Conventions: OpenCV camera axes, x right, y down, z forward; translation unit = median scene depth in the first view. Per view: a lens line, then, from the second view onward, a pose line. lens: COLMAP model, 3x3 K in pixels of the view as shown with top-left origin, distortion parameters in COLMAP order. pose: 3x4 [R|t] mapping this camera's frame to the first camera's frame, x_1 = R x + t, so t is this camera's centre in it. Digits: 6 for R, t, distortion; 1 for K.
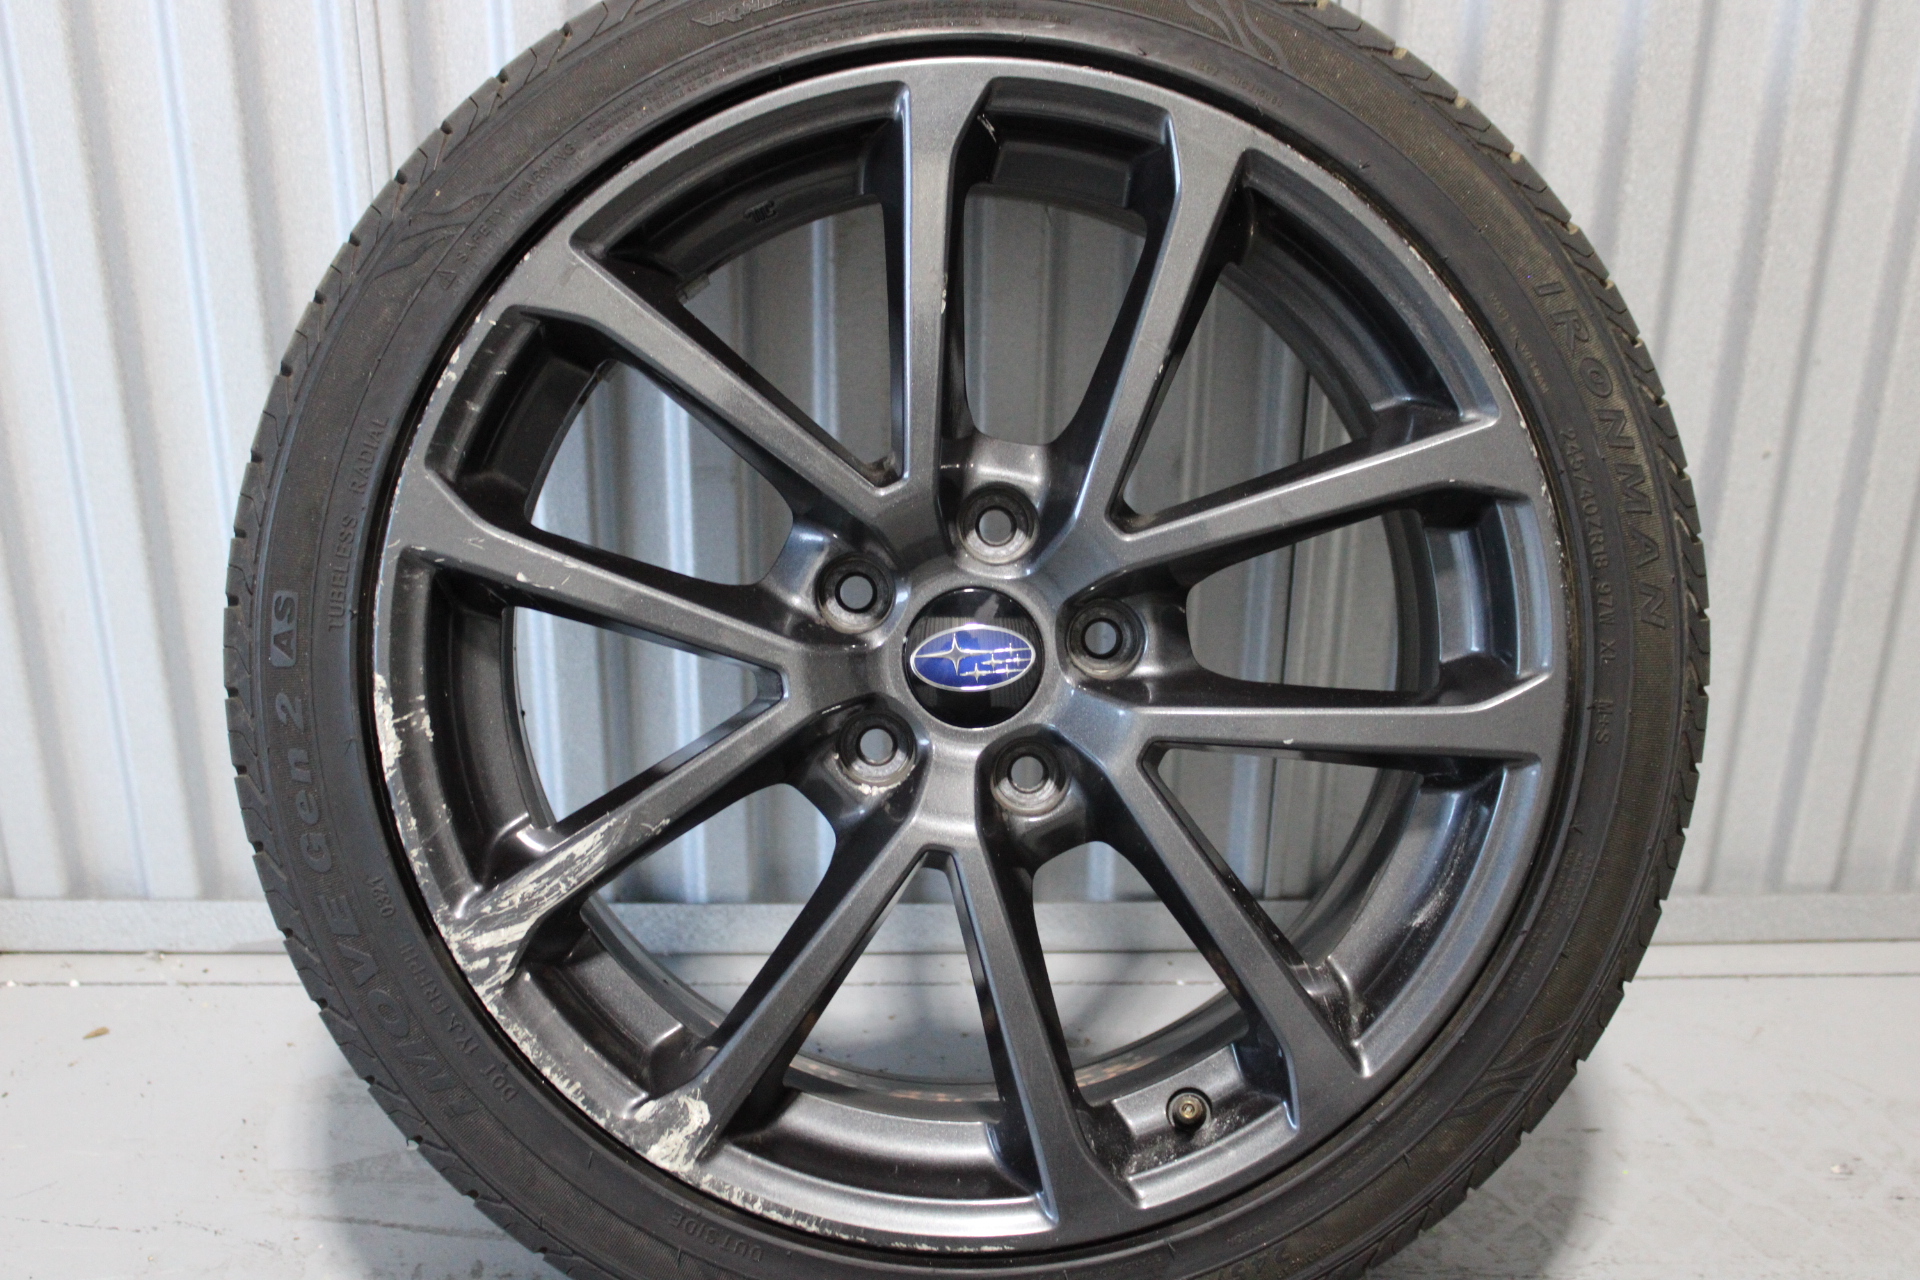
lens RADIAL K [[2395.1, 0, 948.5], [0, 2395.1, 638.2], [0, 0, 1]] dist [-0.053705, 0.000000]
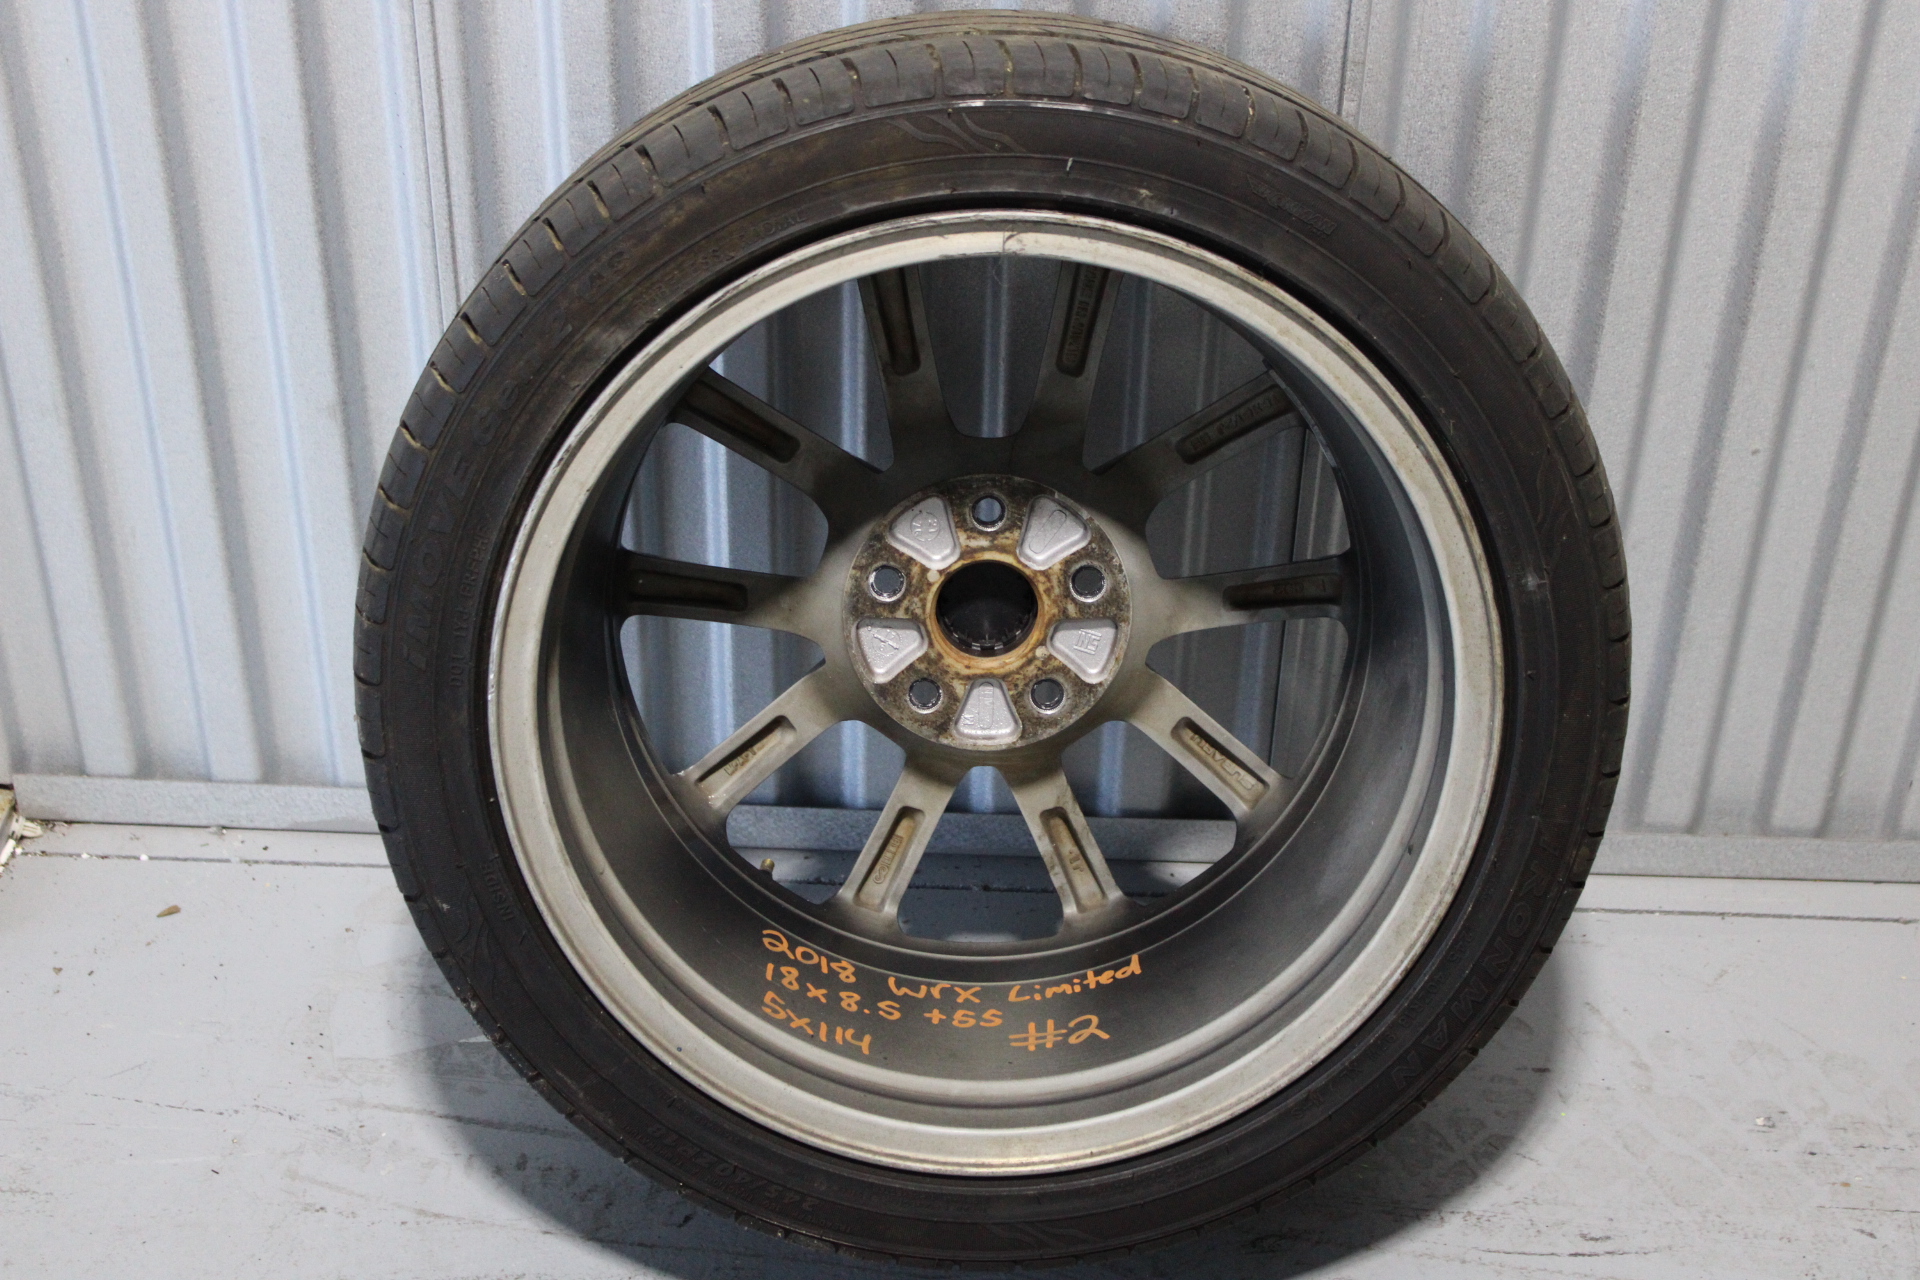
lens RADIAL K [[3084.3, 0, 960.3], [0, 3084.3, 641.2], [0, 0, 1]] dist [-0.027100, 0.000000]
pose [[0.998451, 0.039293, -0.039391, 0.053178], [-0.031629, 0.983313, 0.179149, -0.225613], [0.045773, -0.177626, 0.983033, -0.352173]]
